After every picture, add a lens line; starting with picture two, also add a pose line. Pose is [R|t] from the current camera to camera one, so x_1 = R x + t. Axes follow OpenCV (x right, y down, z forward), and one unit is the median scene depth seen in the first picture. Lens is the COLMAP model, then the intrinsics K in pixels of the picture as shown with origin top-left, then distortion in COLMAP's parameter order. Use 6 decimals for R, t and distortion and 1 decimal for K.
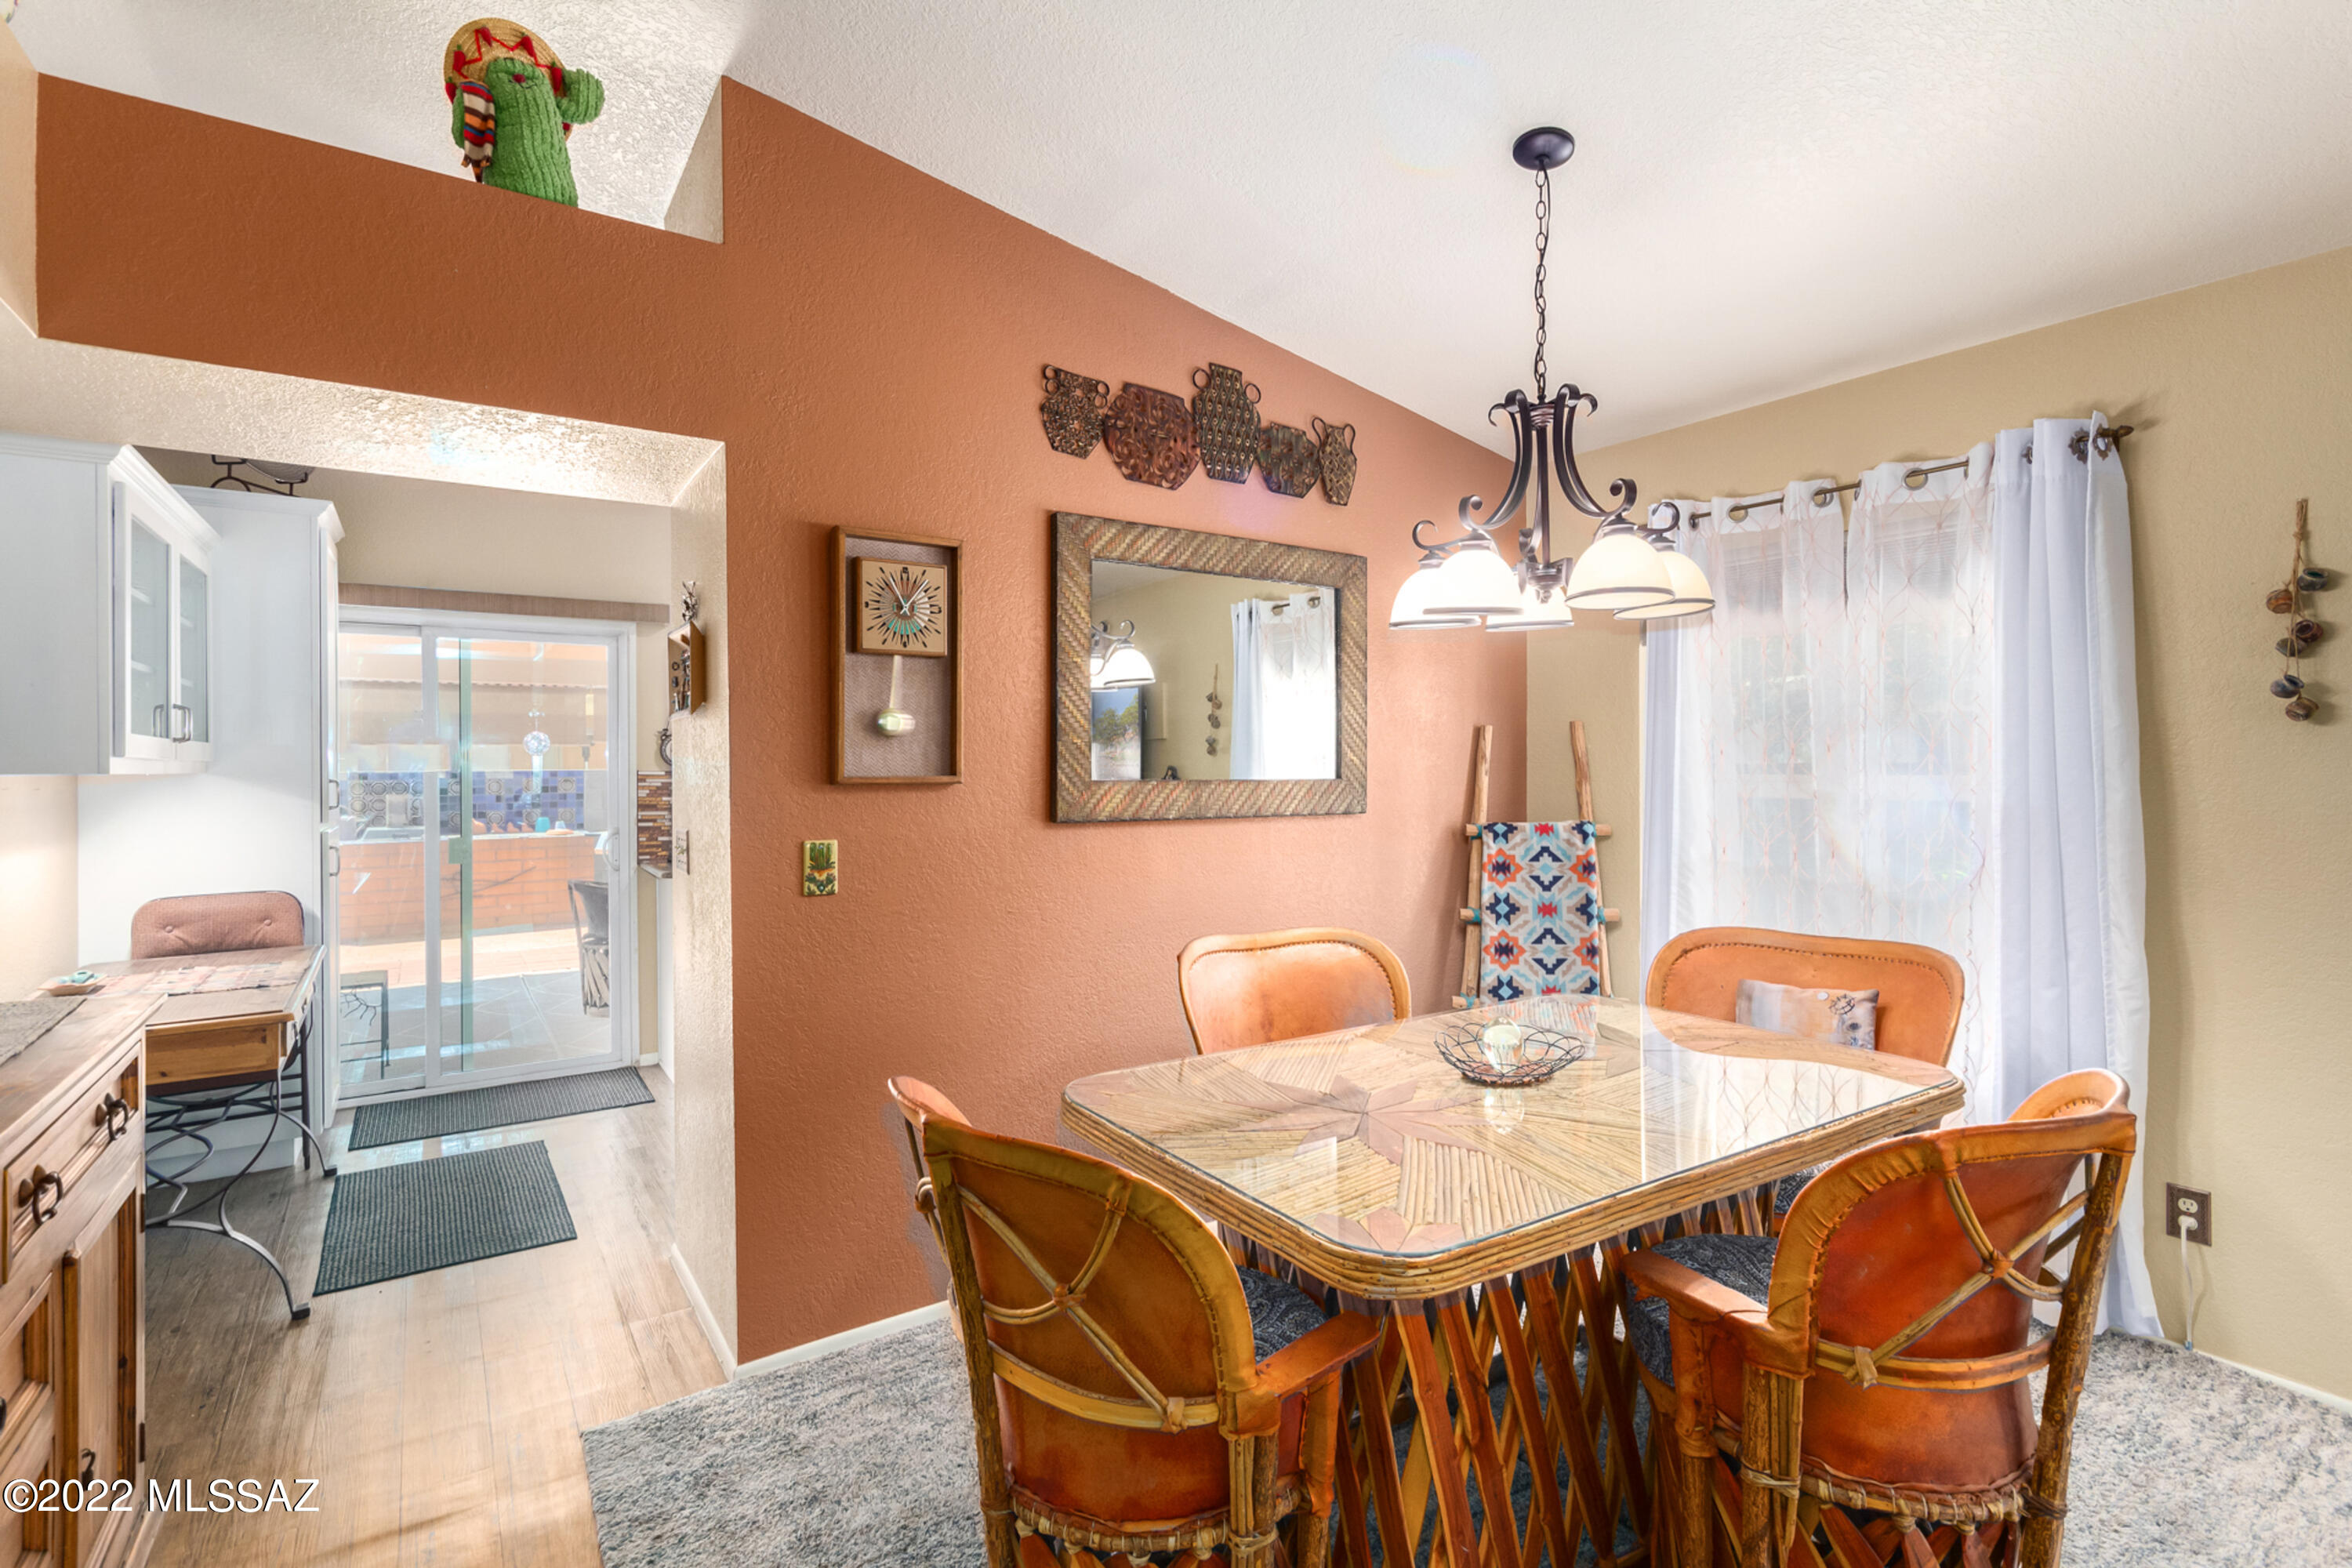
lens RADIAL K [[1110.3, 0, 1187.1], [0, 1110.3, 779.5], [0, 0, 1]] dist [-0.001517, 0.004420]
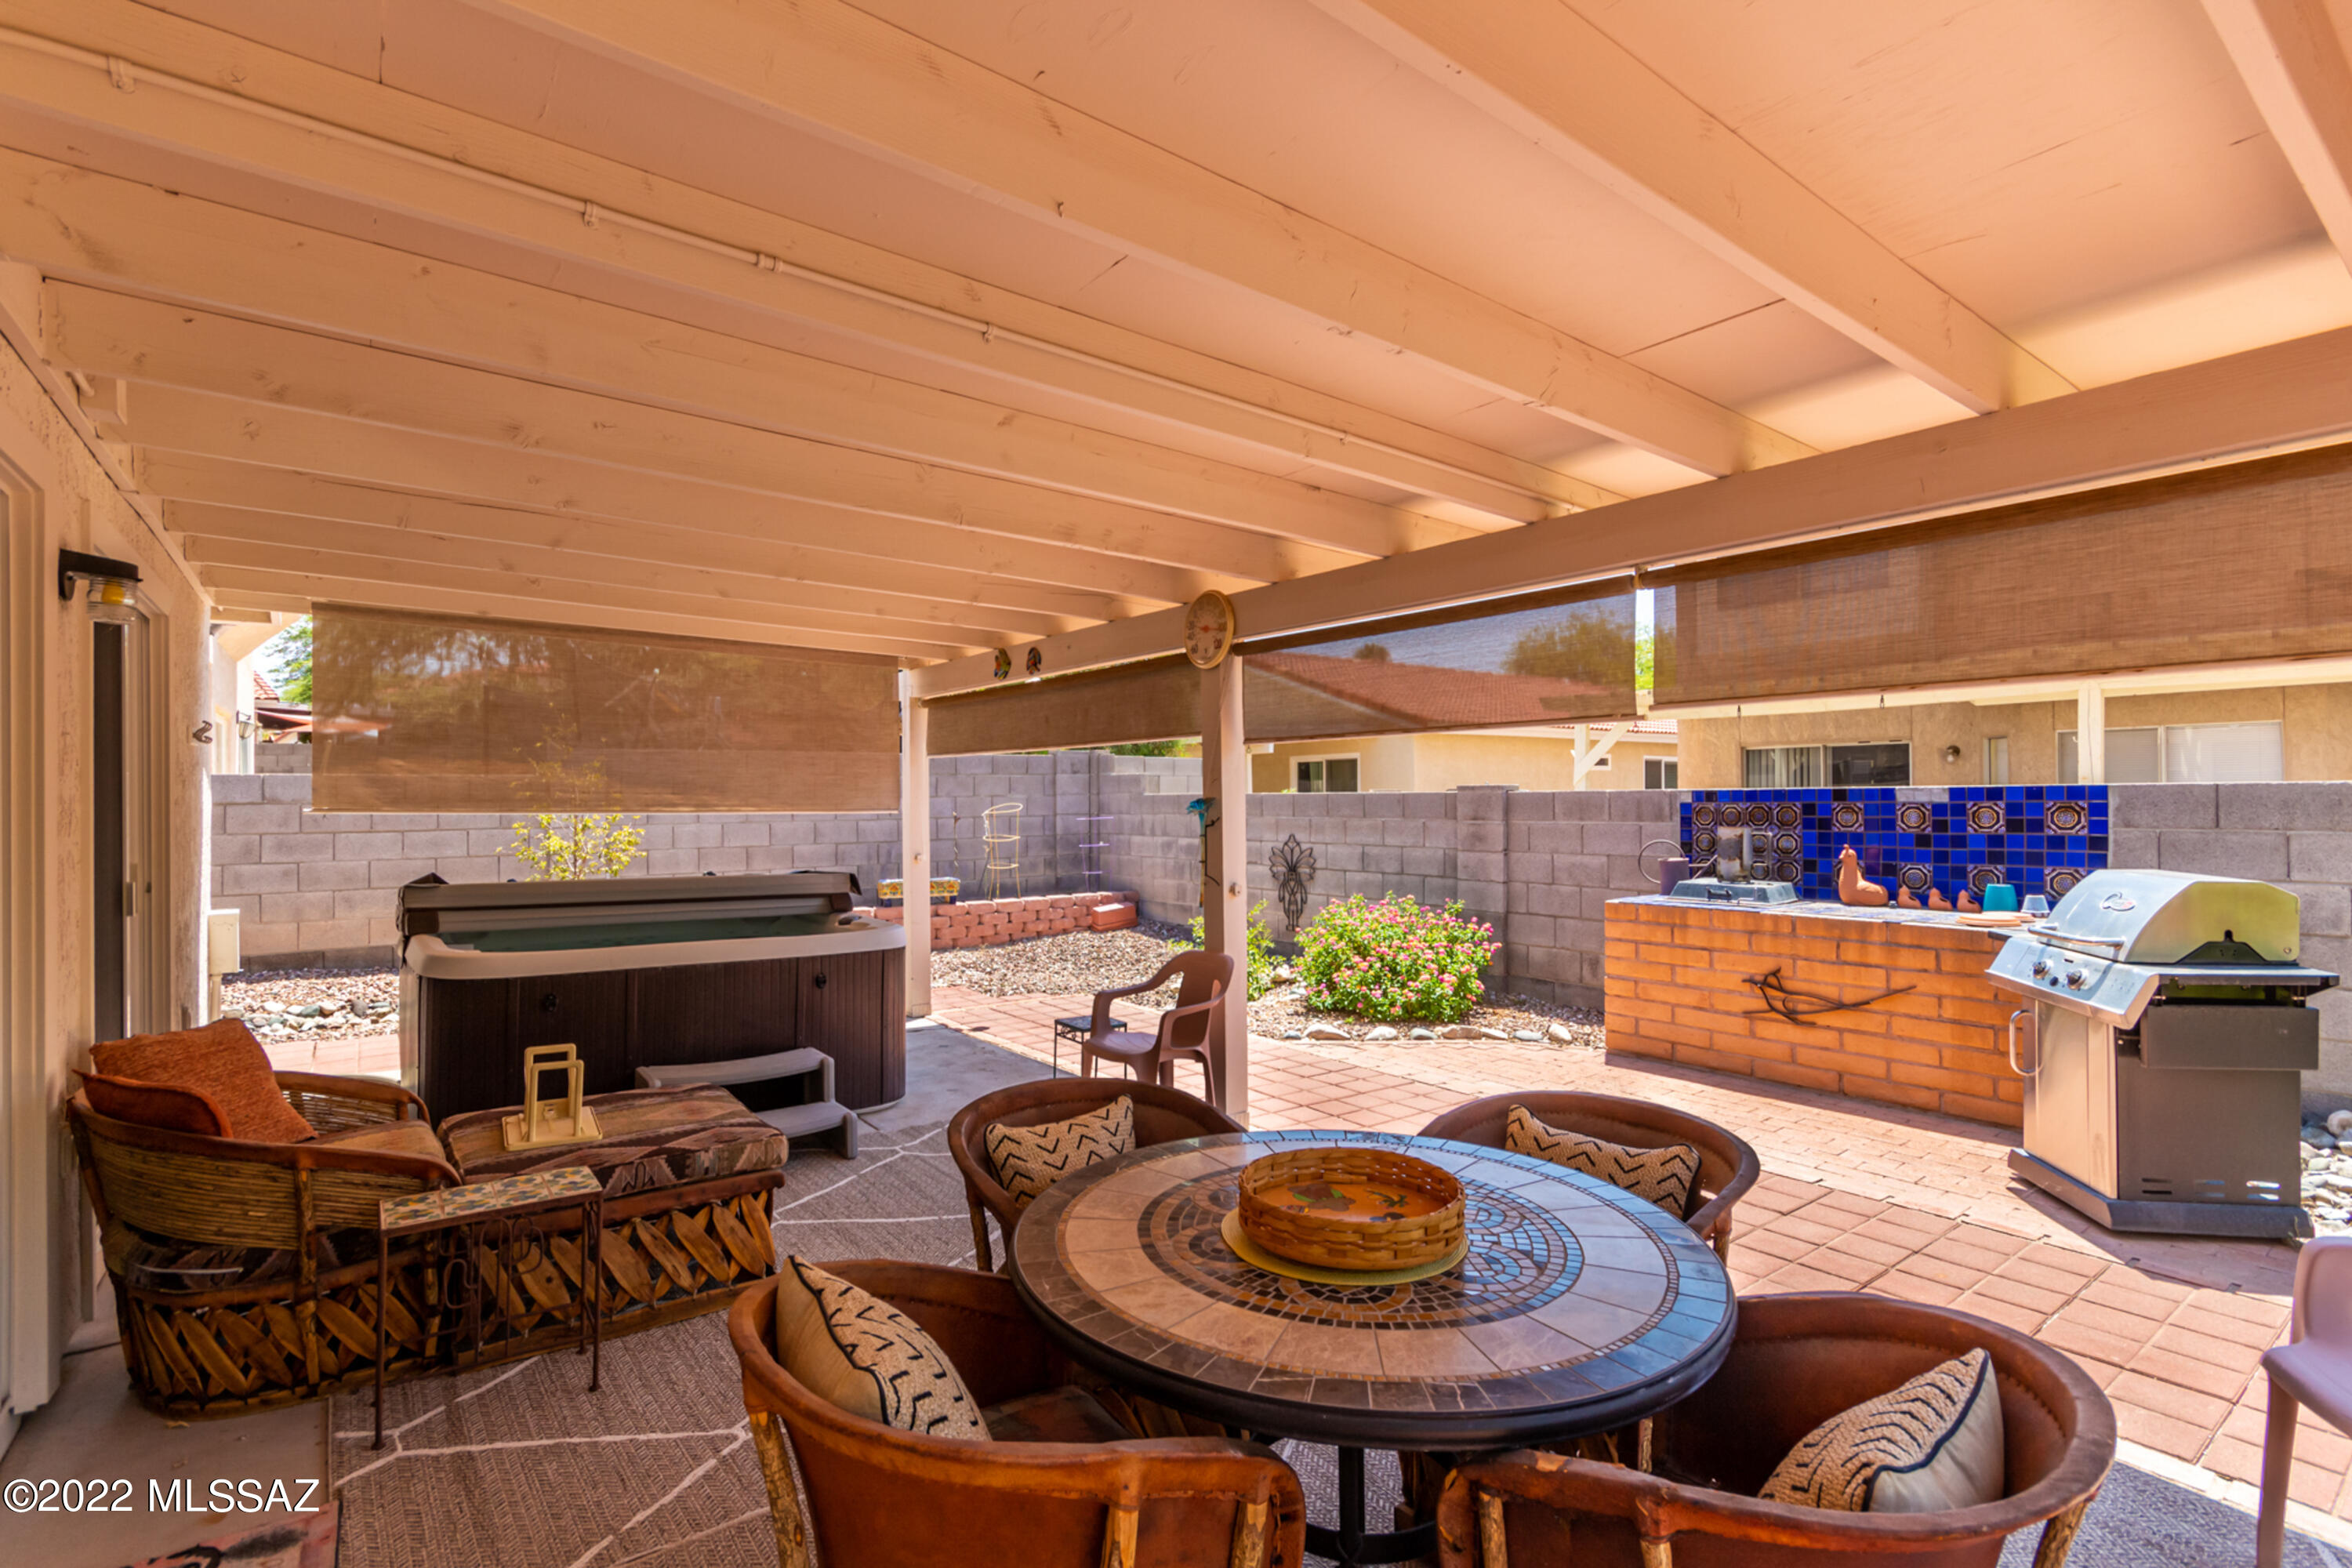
lens RADIAL K [[1110.3, 0, 1172.5], [0, 1110.3, 791.1], [0, 0, 1]] dist [-0.001517, 0.004420]
pose [[0.045922, -0.002019, -0.998943, -0.352800], [-0.007930, 0.999966, -0.002386, -0.006033], [0.998914, 0.008031, 0.045904, 1.915297]]
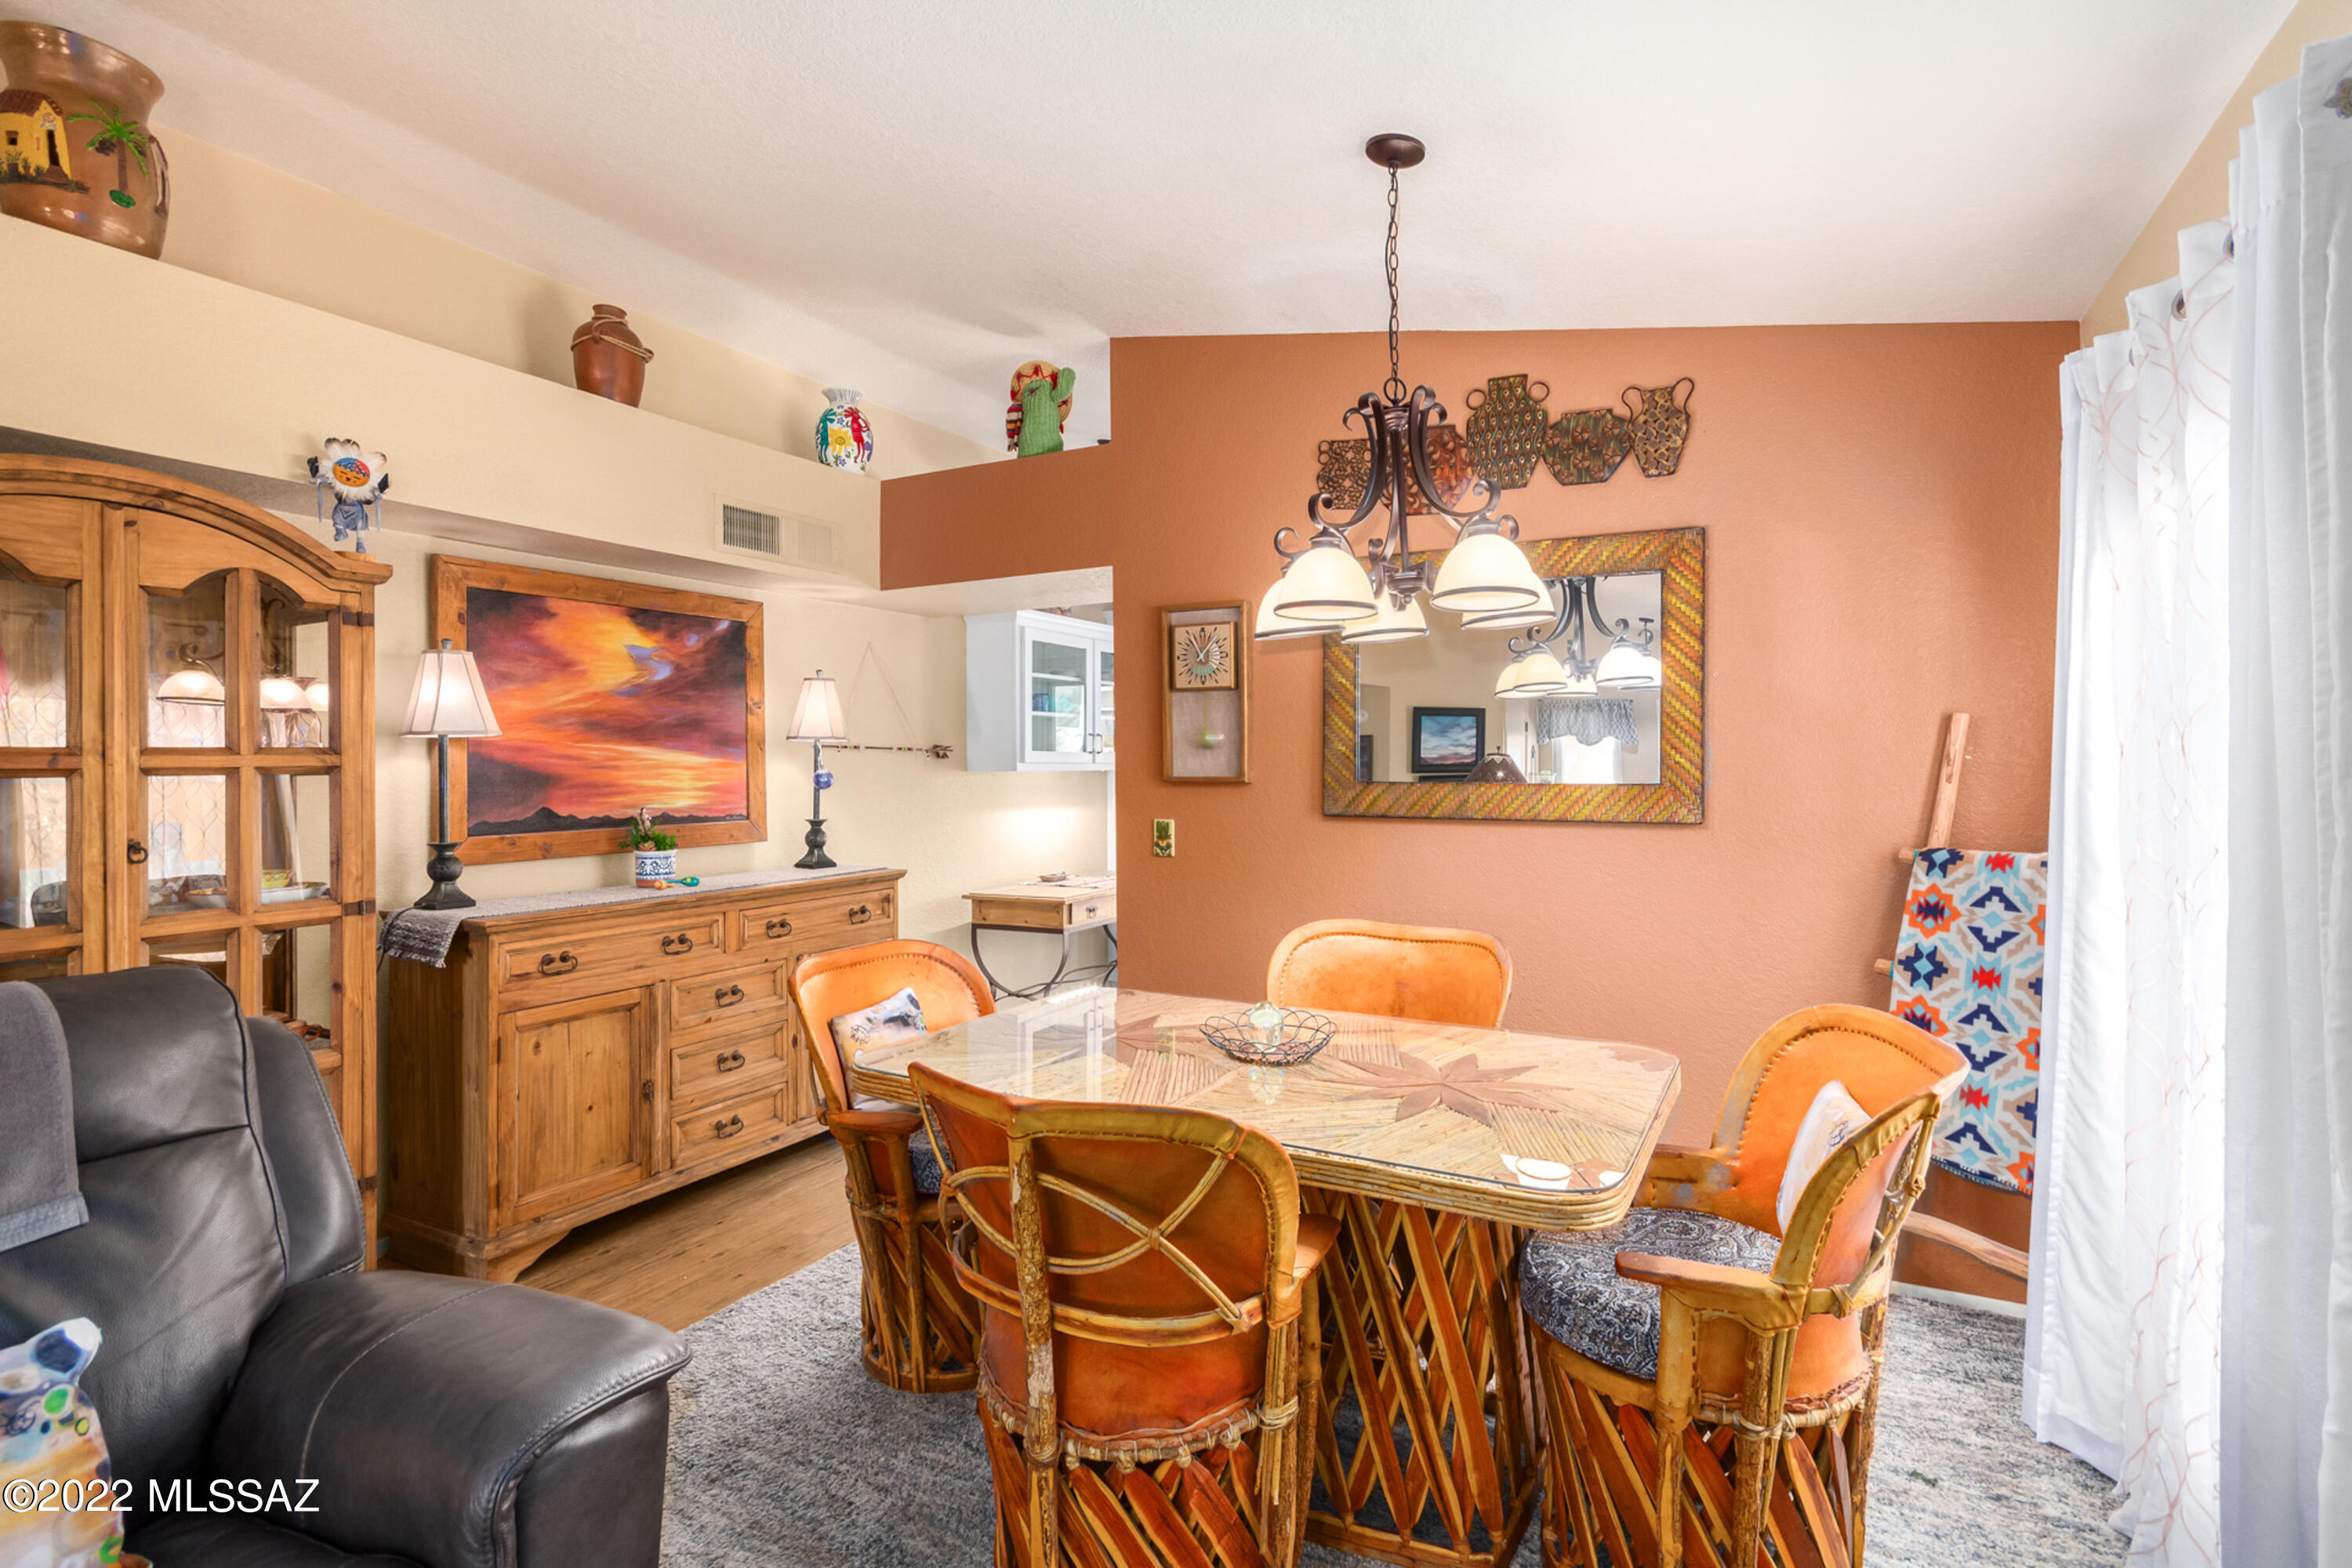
lens RADIAL K [[1110.3, 0, 1212.4], [0, 1110.3, 770.6], [0, 0, 1]] dist [-0.001517, 0.004420]
pose [[0.475214, 0.006308, -0.879847, 0.757833], [-0.007151, 0.999969, 0.003307, -0.011715], [0.879841, 0.004720, 0.475245, 0.265056]]
